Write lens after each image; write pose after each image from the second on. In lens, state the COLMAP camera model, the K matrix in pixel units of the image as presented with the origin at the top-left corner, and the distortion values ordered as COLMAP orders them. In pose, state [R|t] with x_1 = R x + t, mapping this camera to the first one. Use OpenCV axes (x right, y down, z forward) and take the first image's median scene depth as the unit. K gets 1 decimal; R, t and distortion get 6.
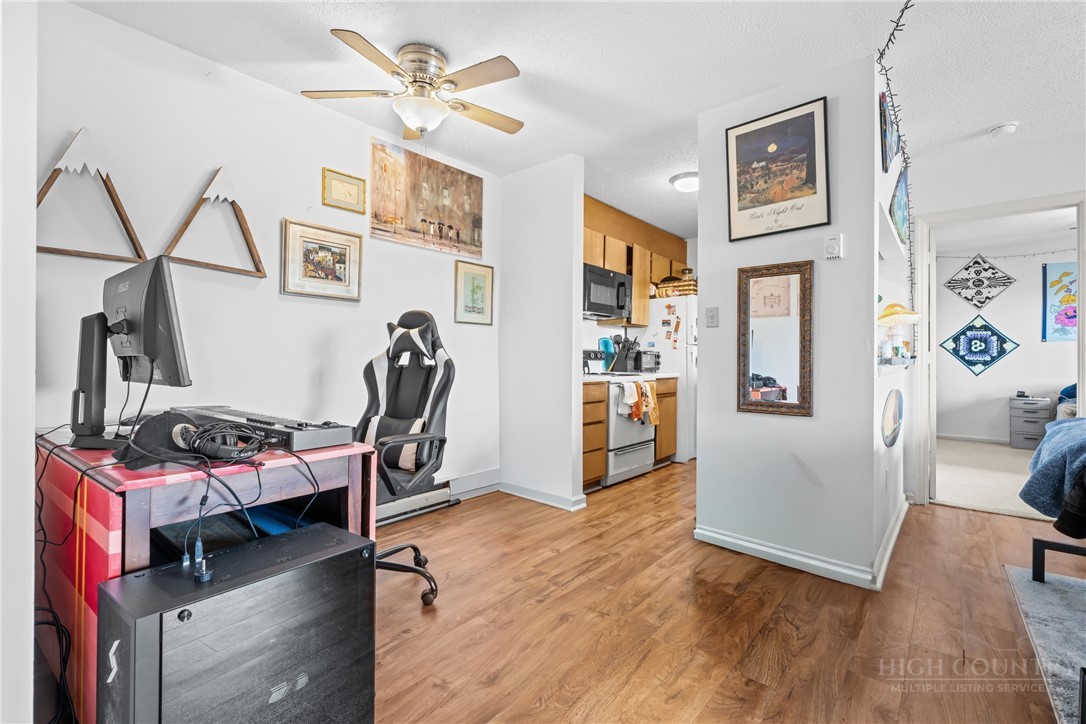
lens RADIAL K [[492.7, 0, 543.0], [0, 492.7, 362.0], [0, 0, 1]] dist [0.001683, 0.000858]
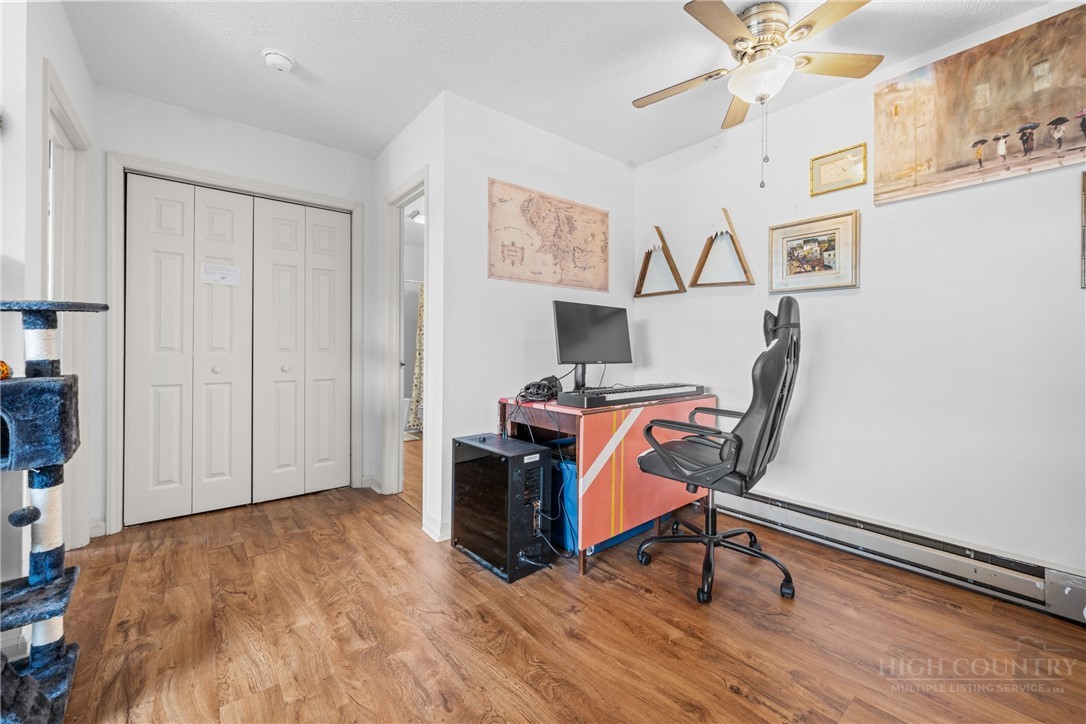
lens RADIAL K [[434.0, 0, 538.9], [0, 434.0, 349.0], [0, 0, 1]] dist [-0.002218, -0.000147]
pose [[-0.197937, -0.005138, -0.980201, 0.503603], [-0.013934, 0.999900, -0.002427, -0.004137], [0.980116, 0.013178, -0.197989, 0.628700]]
